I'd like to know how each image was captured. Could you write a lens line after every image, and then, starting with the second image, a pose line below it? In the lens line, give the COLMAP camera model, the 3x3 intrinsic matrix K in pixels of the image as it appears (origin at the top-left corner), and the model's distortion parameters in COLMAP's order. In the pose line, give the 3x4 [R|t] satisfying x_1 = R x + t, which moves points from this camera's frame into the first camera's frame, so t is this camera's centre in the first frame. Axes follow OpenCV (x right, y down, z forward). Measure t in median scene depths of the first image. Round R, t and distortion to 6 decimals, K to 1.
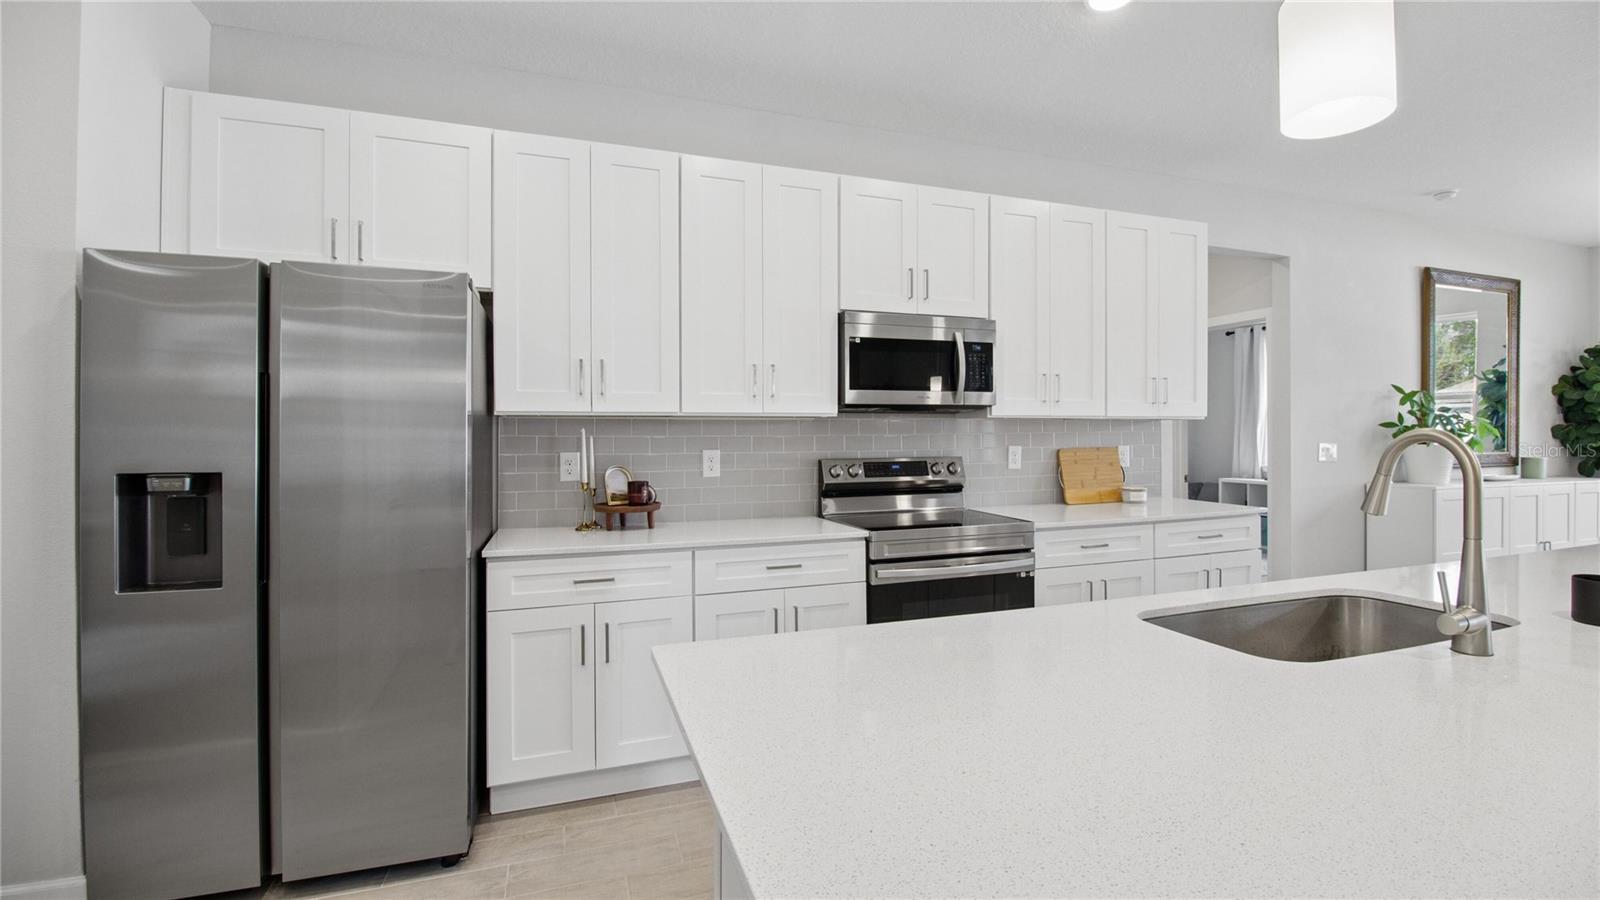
lens RADIAL K [[724.7, 0, 820.8], [0, 724.7, 436.9], [0, 0, 1]] dist [0.000169, -0.013253]
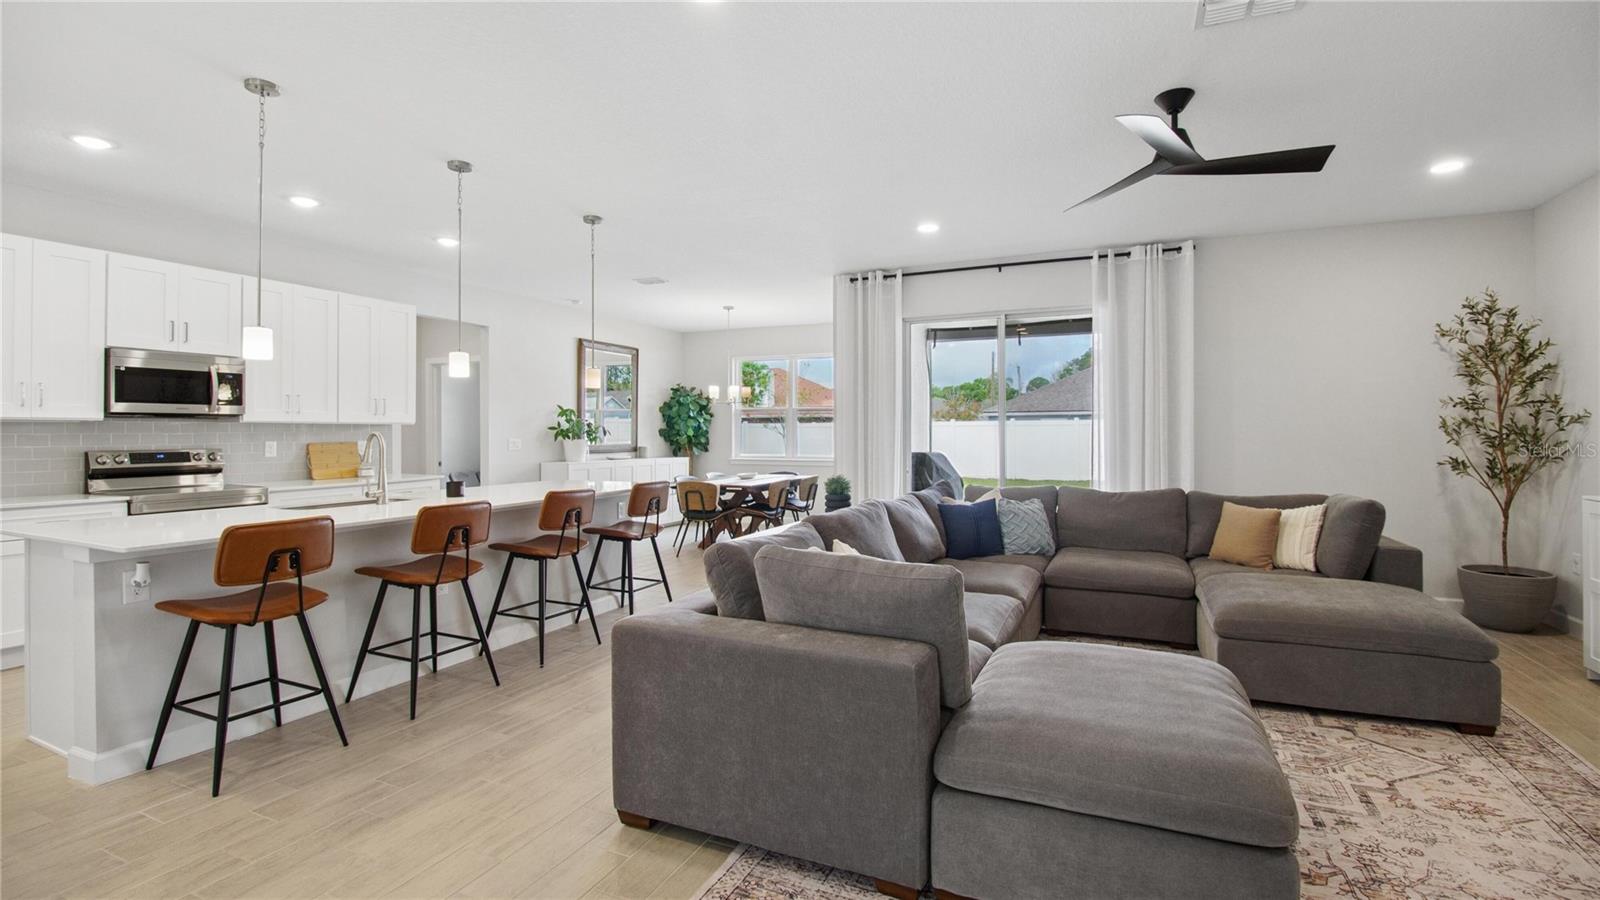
lens RADIAL K [[700.2, 0, 817.2], [0, 700.2, 427.5], [0, 0, 1]] dist [-0.026068, -0.000239]
pose [[0.693681, 0.006966, 0.720249, 0.023640], [0.002244, 0.999927, -0.011832, 0.002753], [-0.720279, 0.009824, 0.693615, -0.648800]]
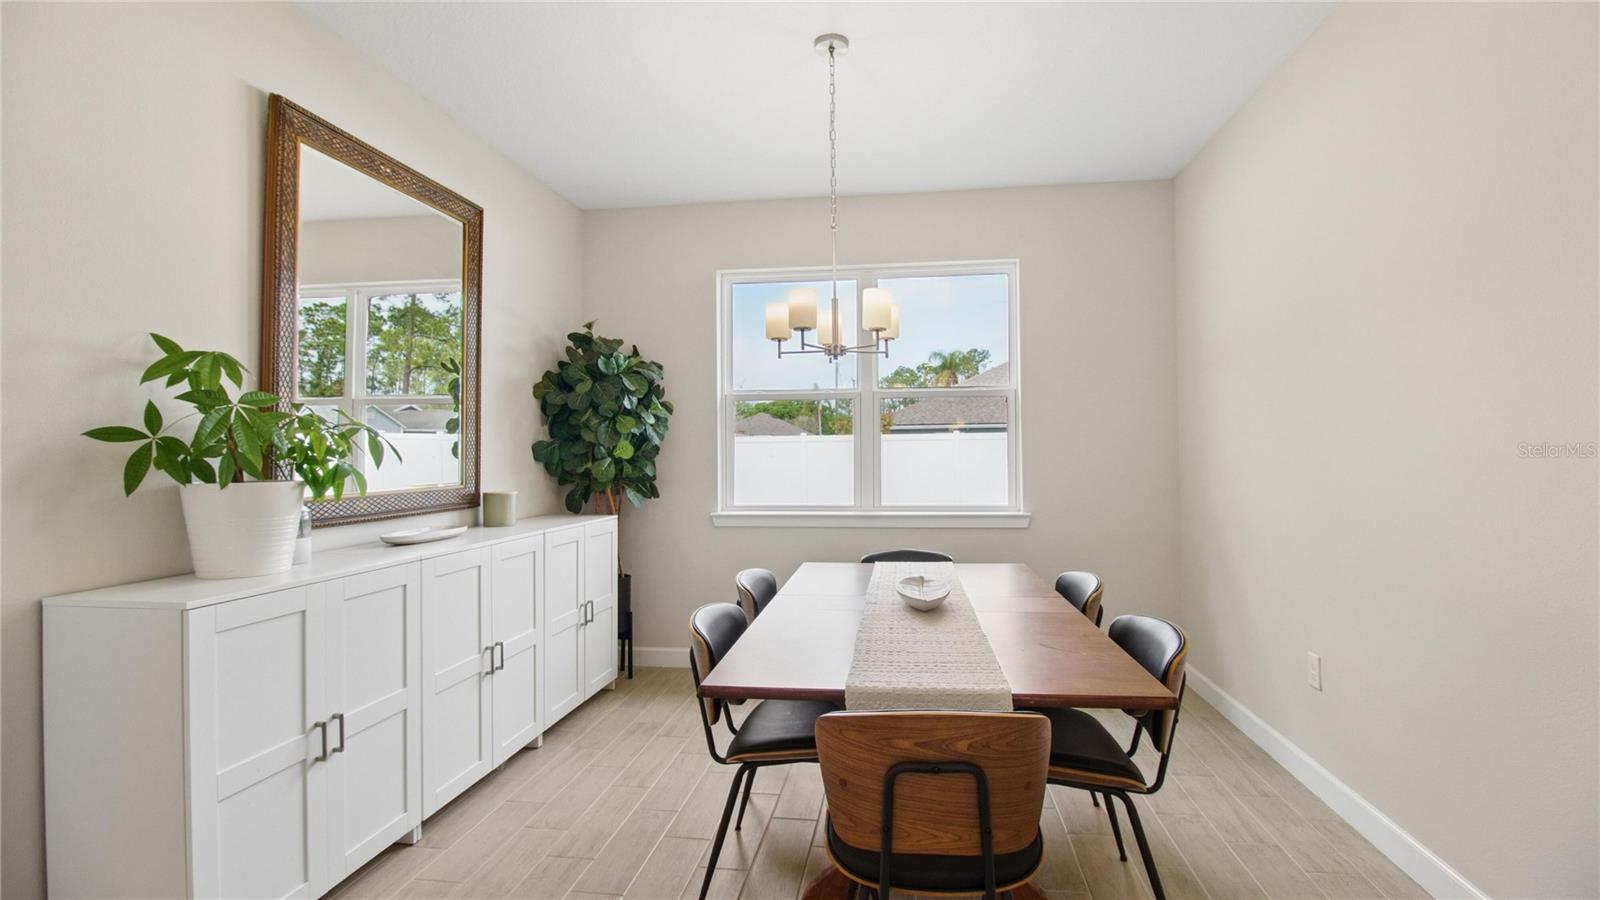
lens RADIAL K [[724.7, 0, 820.8], [0, 724.7, 436.9], [0, 0, 1]] dist [0.000169, -0.013253]
pose [[0.470287, 0.015144, 0.882384, 0.664130], [0.010017, 0.999697, -0.022496, -0.003352], [-0.882457, 0.019418, 0.469993, 0.527698]]
